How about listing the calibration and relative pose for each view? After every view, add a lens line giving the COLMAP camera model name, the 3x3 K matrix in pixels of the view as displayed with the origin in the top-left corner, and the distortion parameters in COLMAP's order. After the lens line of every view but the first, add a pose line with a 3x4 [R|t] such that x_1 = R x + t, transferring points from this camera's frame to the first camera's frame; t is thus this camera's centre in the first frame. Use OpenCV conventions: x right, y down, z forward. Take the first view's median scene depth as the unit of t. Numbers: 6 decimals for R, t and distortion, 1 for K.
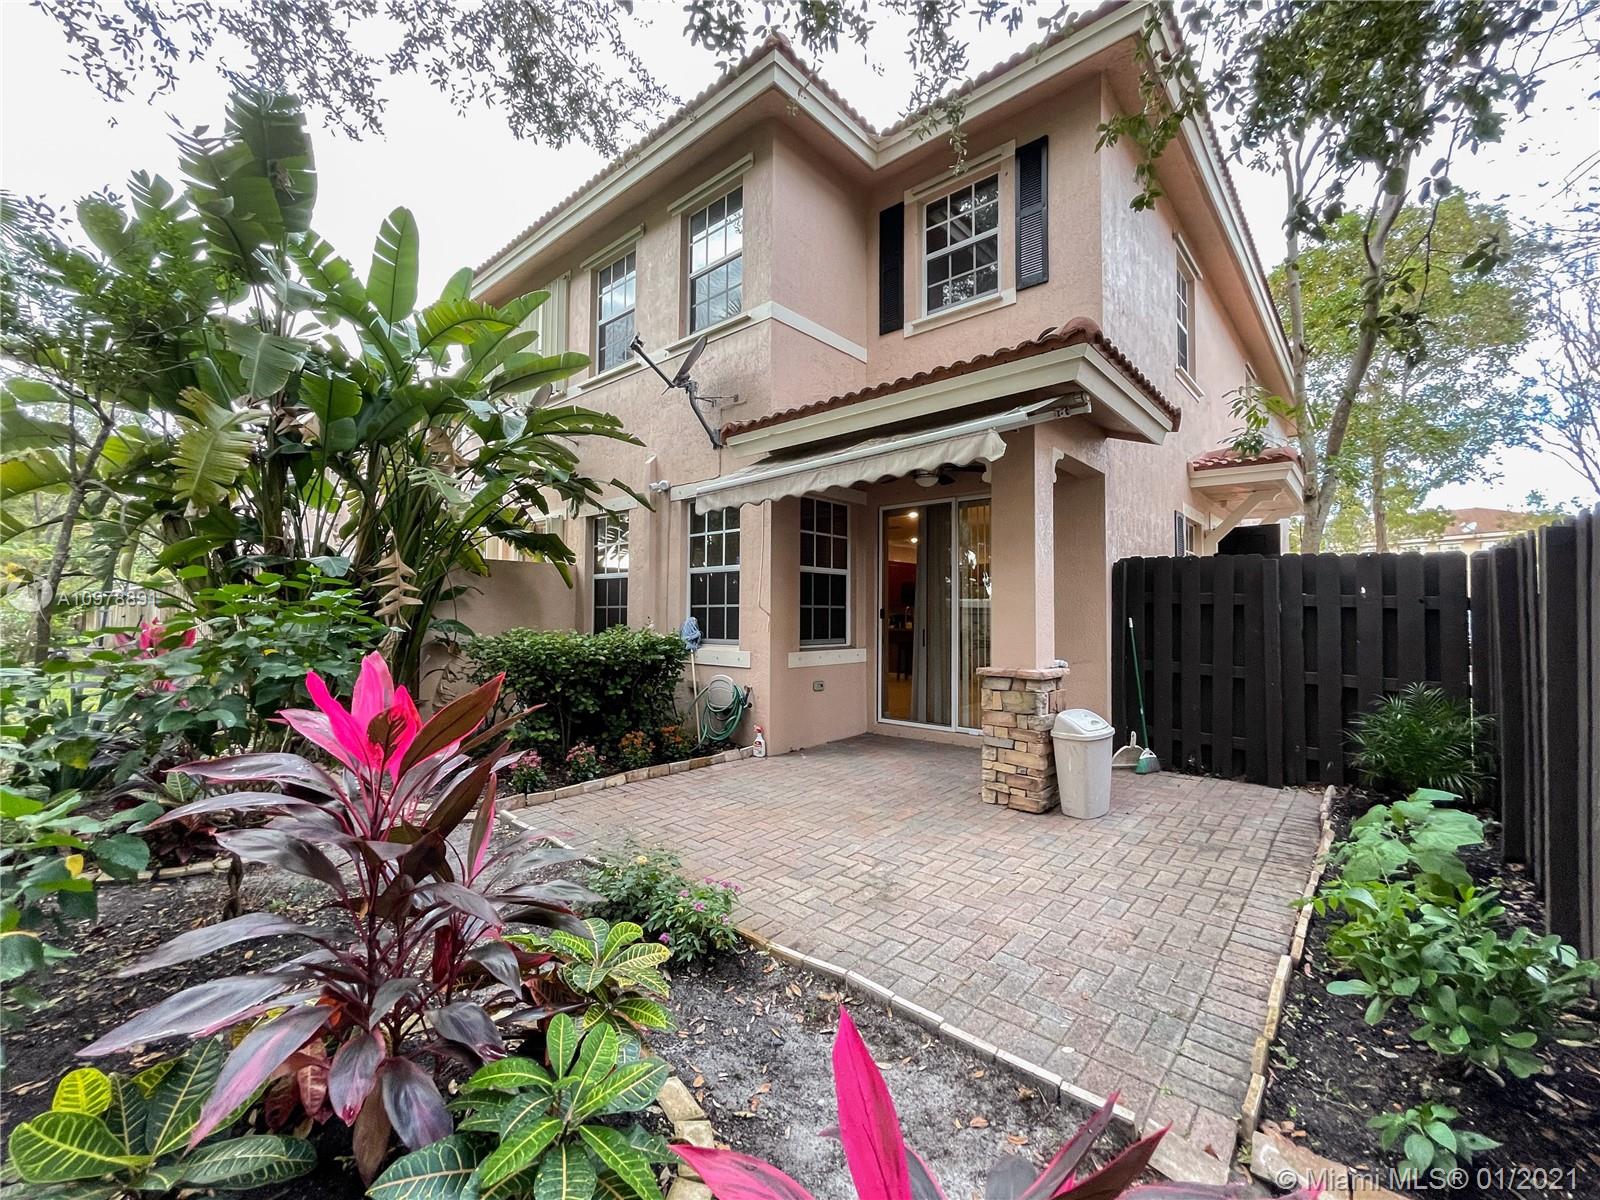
lens RADIAL K [[648.5, 0, 786.3], [0, 648.5, 597.2], [0, 0, 1]] dist [0.002529, 0.000127]
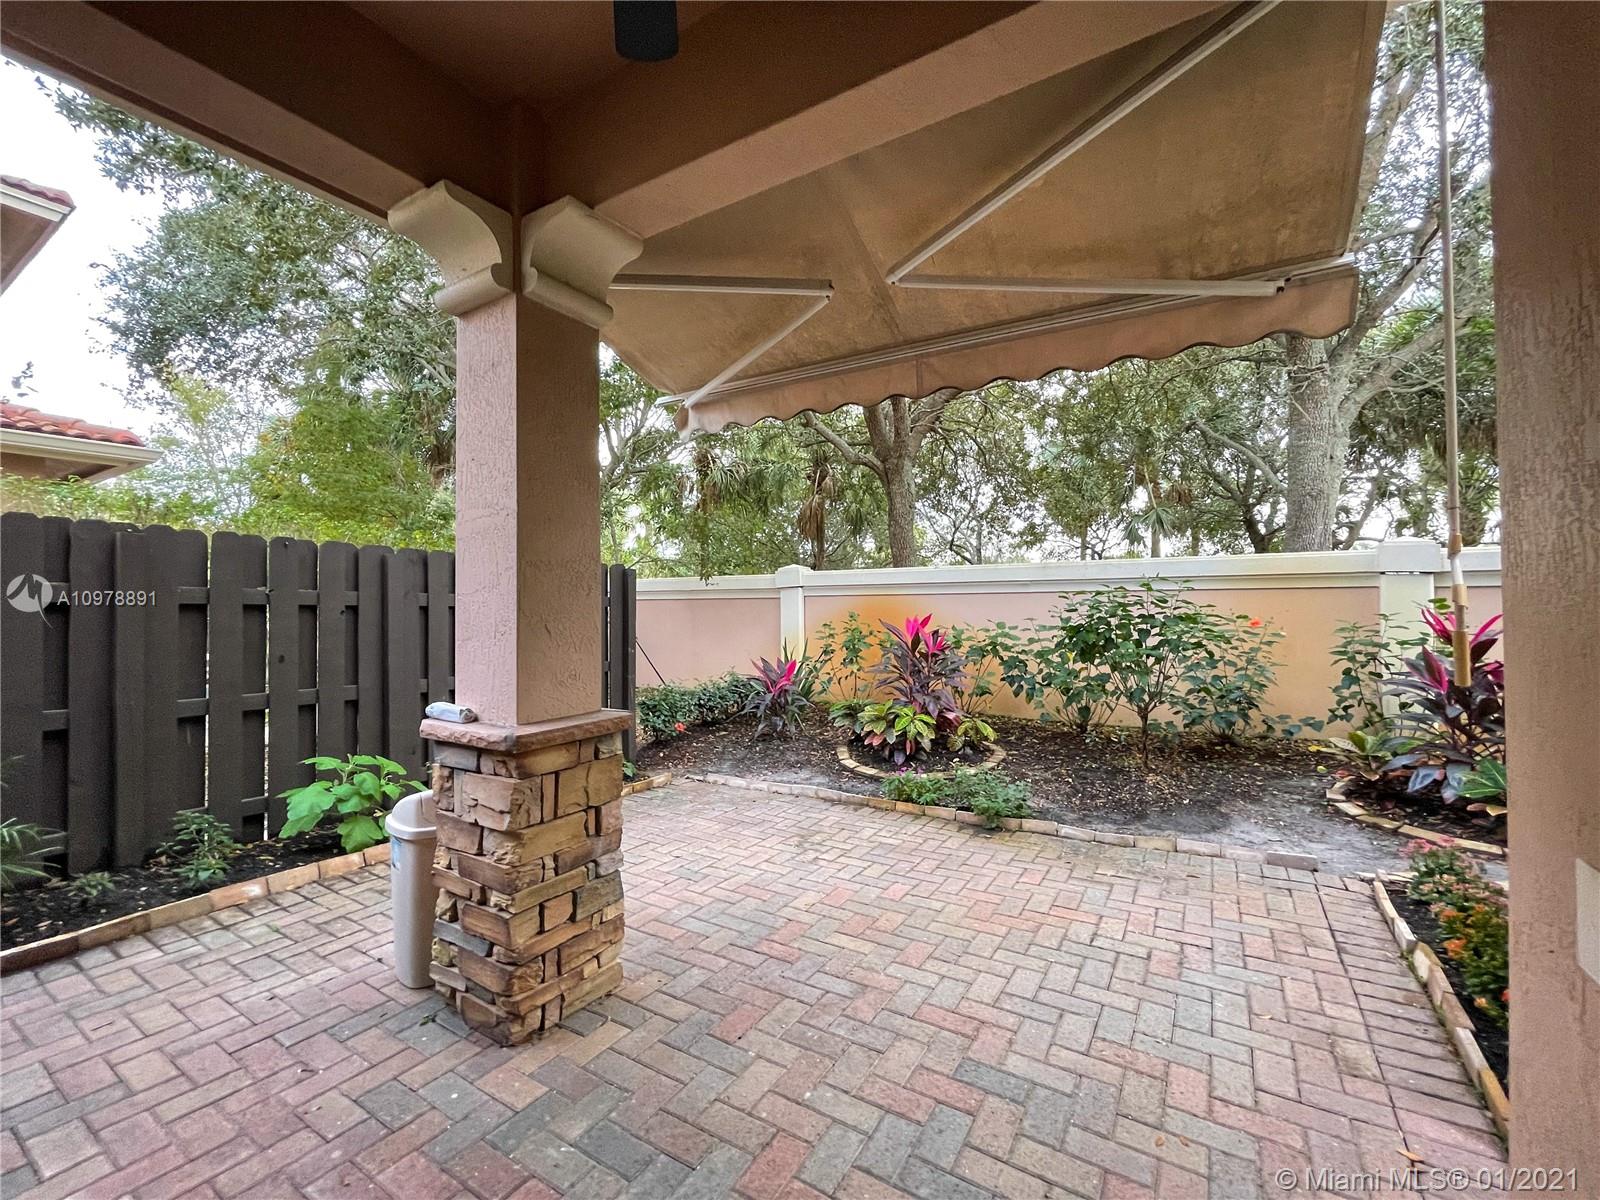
lens RADIAL K [[680.6, 0, 758.9], [0, 680.6, 594.4], [0, 0, 1]] dist [0.000968, -0.000091]
pose [[-0.990409, -0.004771, -0.138083, 0.353450], [0.002344, 0.998680, -0.051320, 0.070884], [0.138146, -0.051151, -0.989090, 1.954366]]
